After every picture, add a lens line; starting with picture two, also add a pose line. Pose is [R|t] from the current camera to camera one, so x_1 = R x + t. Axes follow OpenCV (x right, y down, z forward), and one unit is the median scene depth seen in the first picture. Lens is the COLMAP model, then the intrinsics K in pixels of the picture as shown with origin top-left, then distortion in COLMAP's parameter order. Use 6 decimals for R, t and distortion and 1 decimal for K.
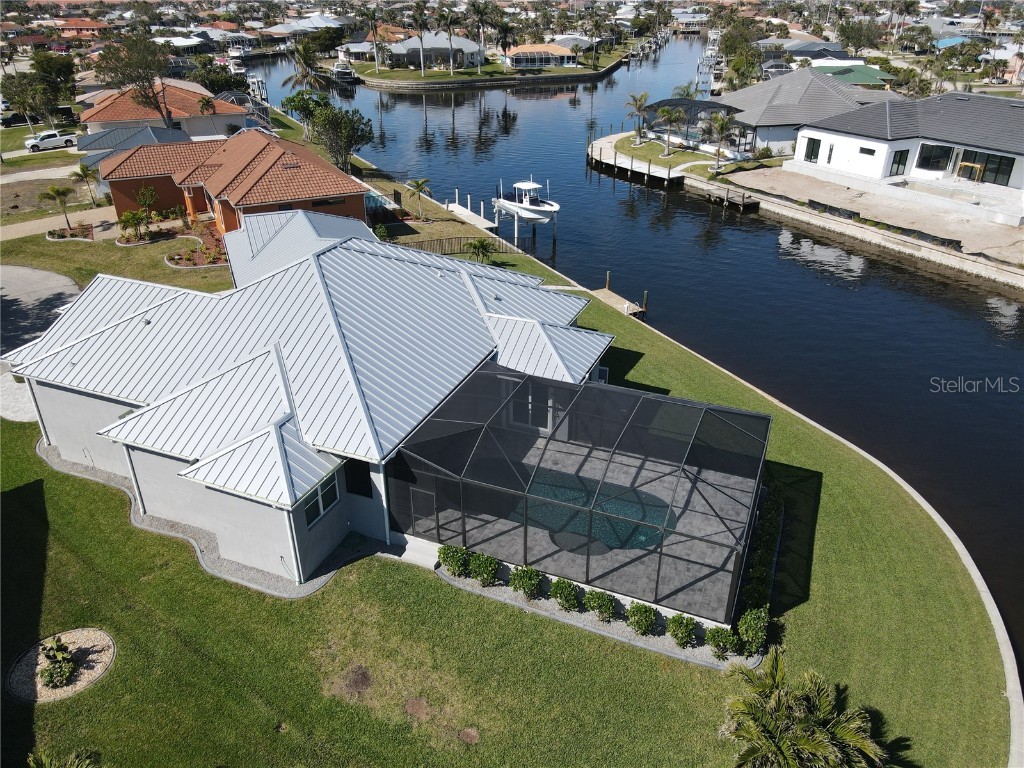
lens RADIAL K [[754.7, 0, 510.4], [0, 754.7, 382.0], [0, 0, 1]] dist [-0.008903, 0.038305]
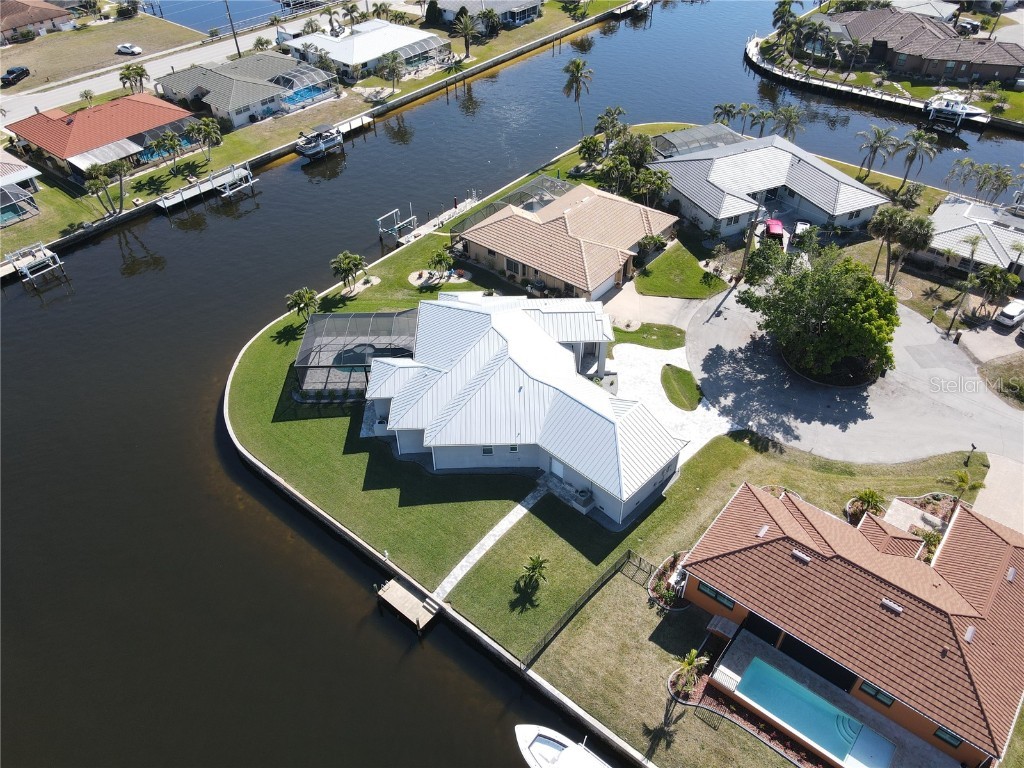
lens RADIAL K [[754.7, 0, 510.4], [0, 754.7, 382.0], [0, 0, 1]] dist [-0.008903, 0.038305]
pose [[-0.916579, 0.271546, -0.293507, 0.187381], [-0.175773, 0.385679, 0.905735, -0.997095], [0.359148, 0.881768, -0.305775, 0.882956]]
